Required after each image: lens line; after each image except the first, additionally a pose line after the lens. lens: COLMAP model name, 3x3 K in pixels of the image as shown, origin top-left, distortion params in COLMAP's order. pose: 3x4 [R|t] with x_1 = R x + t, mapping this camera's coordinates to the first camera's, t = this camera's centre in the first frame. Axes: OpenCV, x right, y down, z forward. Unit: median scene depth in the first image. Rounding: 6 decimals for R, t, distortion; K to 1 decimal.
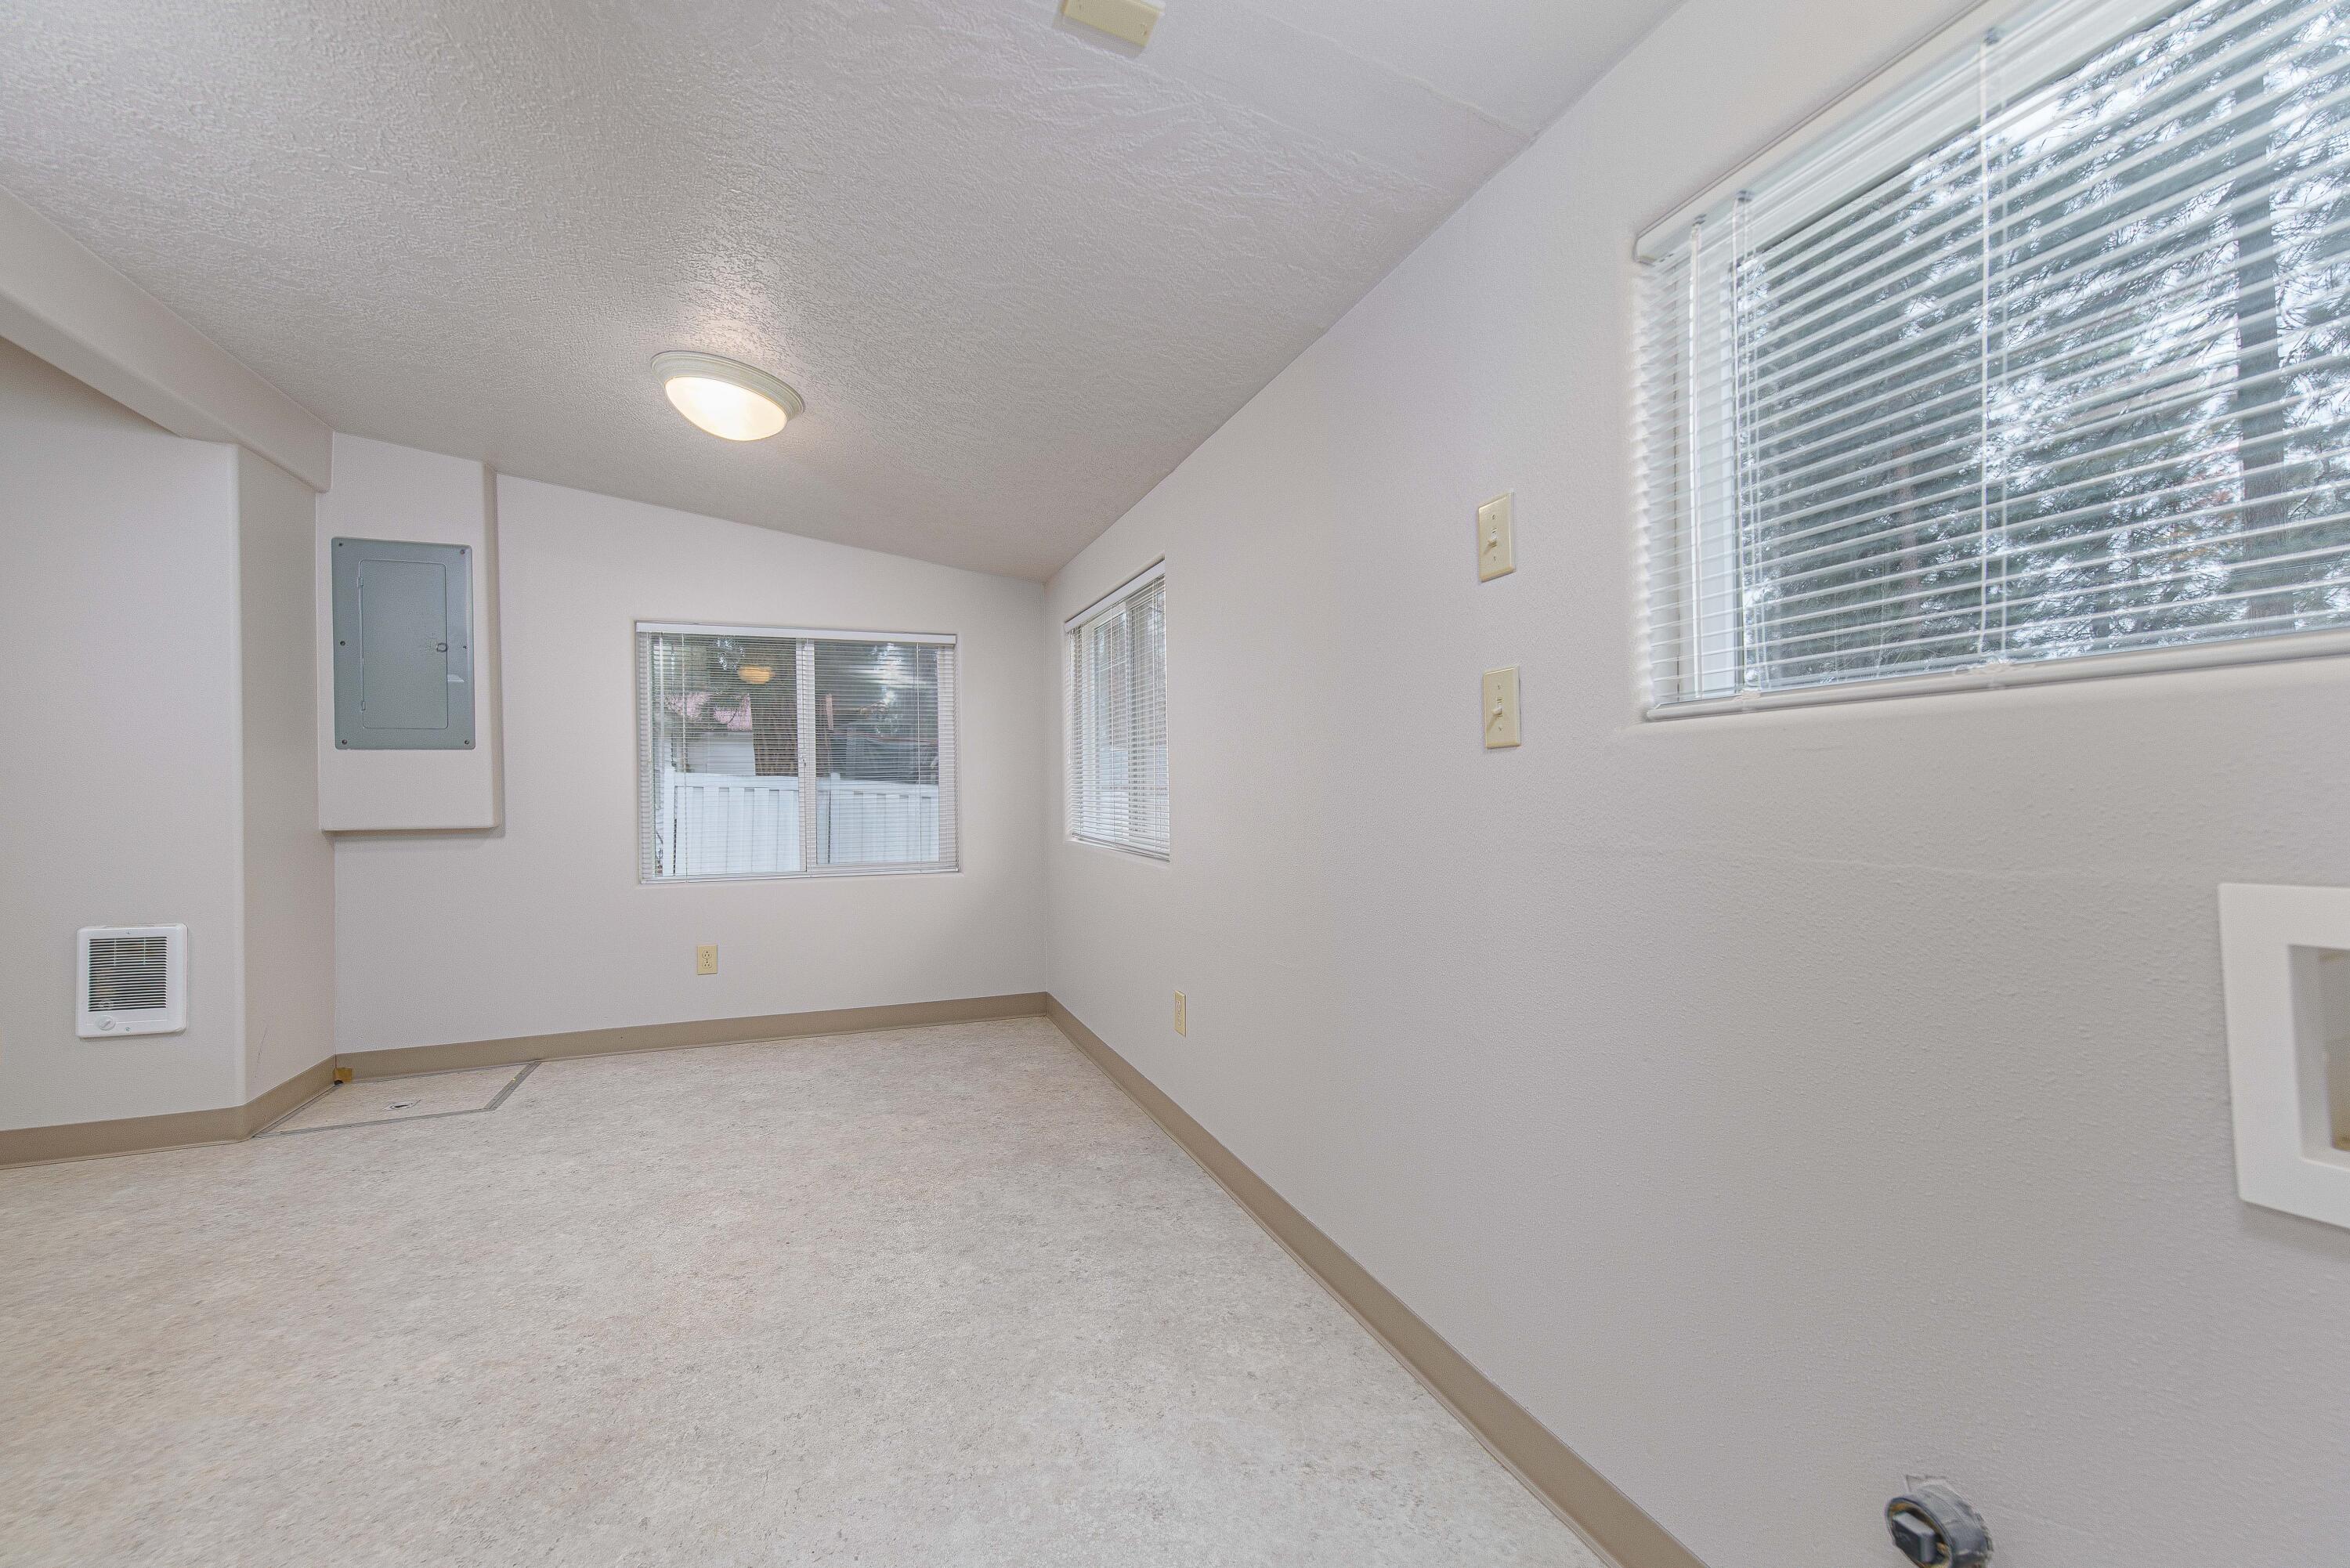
lens RADIAL K [[947.5, 0, 1204.4], [0, 947.5, 785.3], [0, 0, 1]] dist [-0.000889, -0.000218]
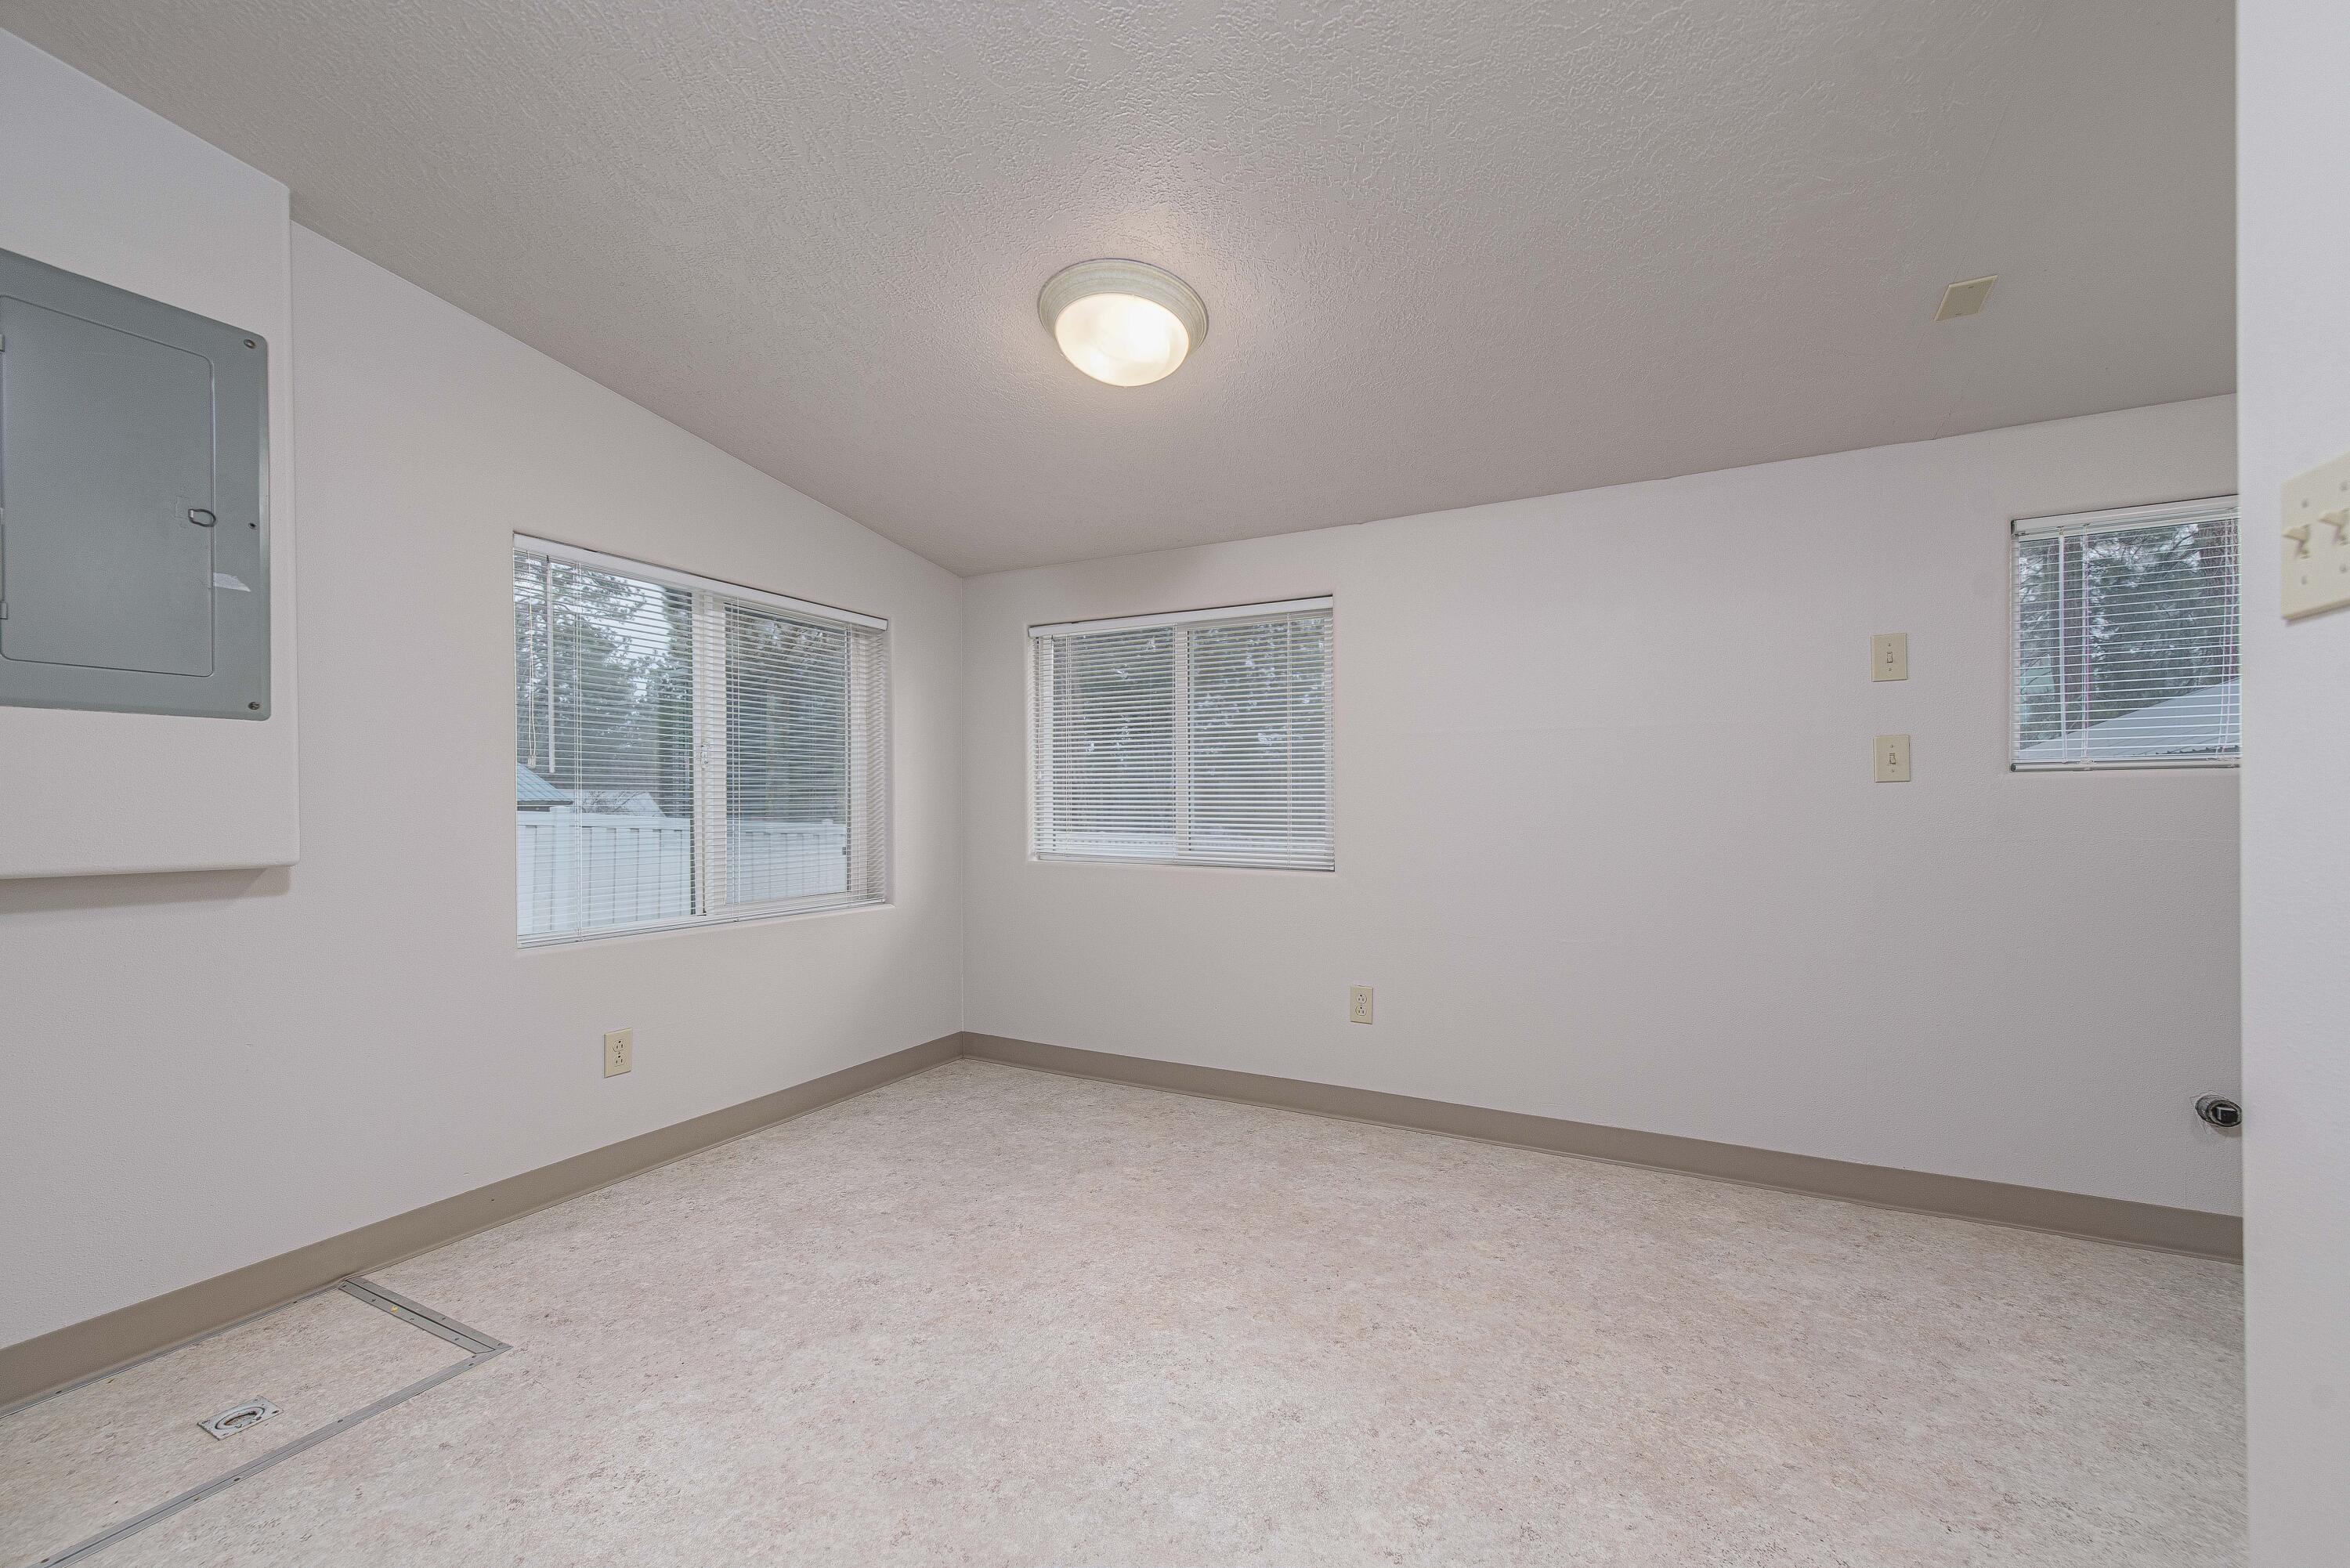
lens RADIAL K [[914.1, 0, 1174.9], [0, 914.1, 791.9], [0, 0, 1]] dist [0.002753, 0.000138]
pose [[0.741399, 0.018908, 0.670798, -0.825847], [-0.008310, 0.999785, -0.018997, 0.009333], [-0.671013, 0.008510, 0.741397, 0.304676]]
